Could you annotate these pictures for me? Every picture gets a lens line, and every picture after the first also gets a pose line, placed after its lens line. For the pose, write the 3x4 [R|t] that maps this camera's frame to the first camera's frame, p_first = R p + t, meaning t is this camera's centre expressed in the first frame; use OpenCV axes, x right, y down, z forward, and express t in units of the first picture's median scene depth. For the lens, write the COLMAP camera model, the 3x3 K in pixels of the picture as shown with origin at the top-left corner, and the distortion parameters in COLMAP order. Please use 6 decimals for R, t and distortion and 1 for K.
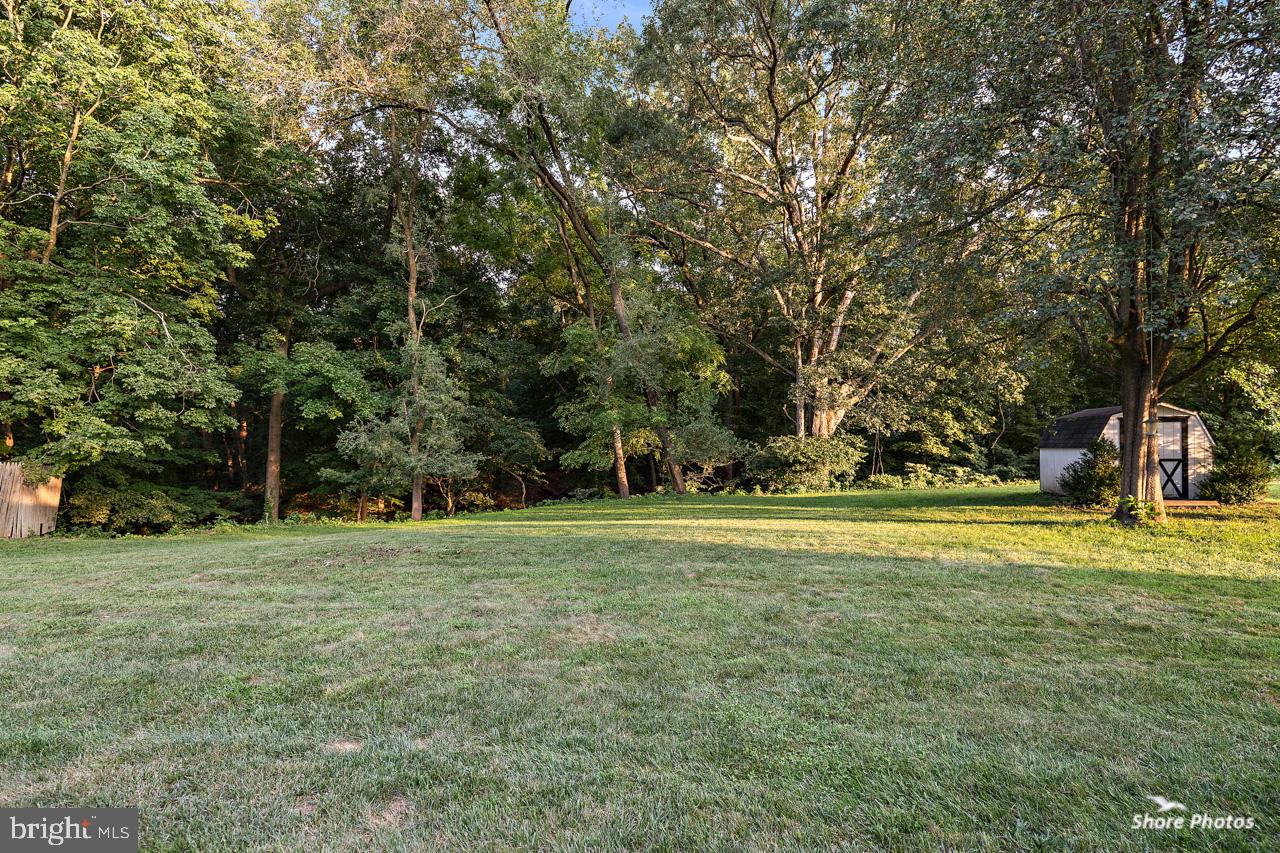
lens RADIAL K [[623.1, 0, 636.3], [0, 623.1, 440.5], [0, 0, 1]] dist [0.002228, 0.000372]
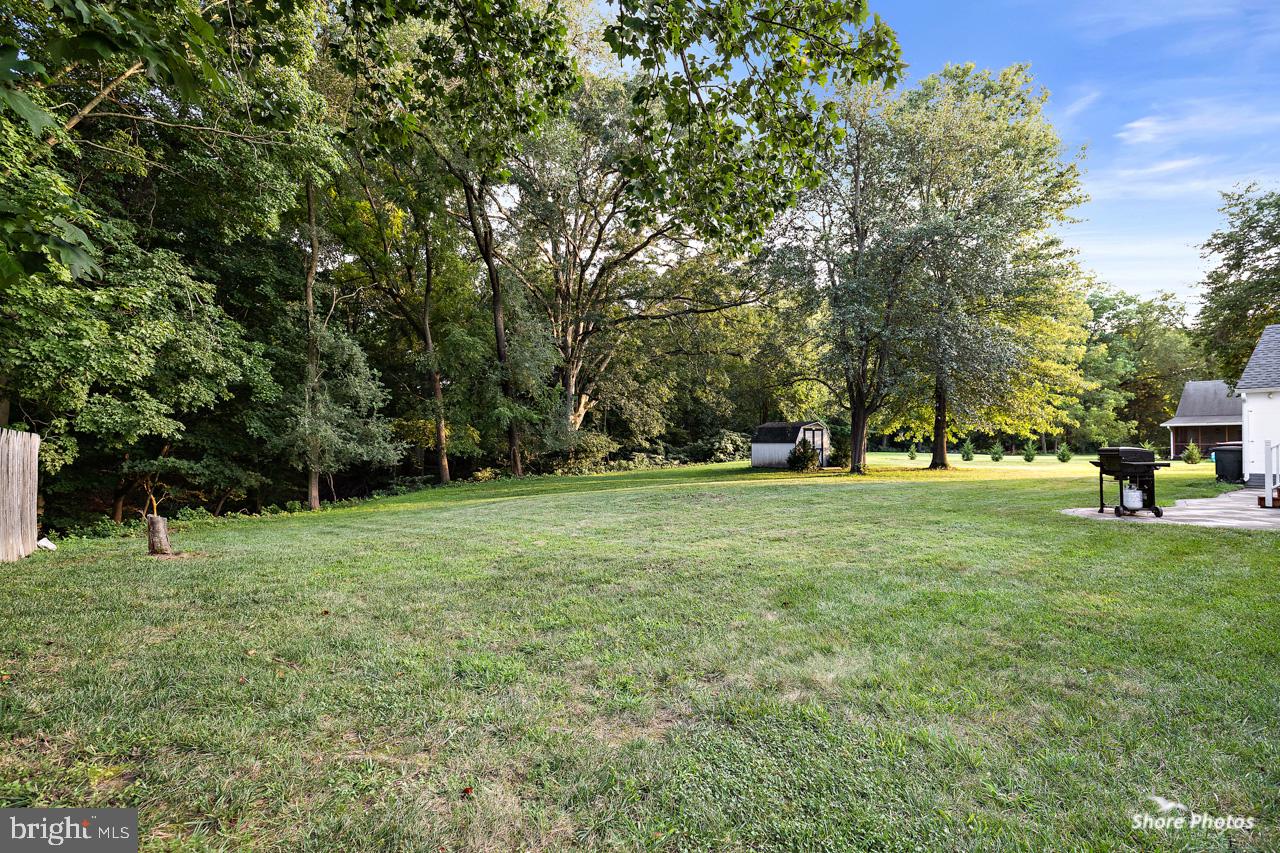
lens RADIAL K [[623.1, 0, 636.3], [0, 623.1, 440.5], [0, 0, 1]] dist [0.002228, 0.000372]
pose [[0.708782, 0.014847, 0.705271, -0.581562], [-0.020672, 0.999786, -0.000272, 0.008950], [-0.705124, -0.014387, 0.708938, -0.032413]]
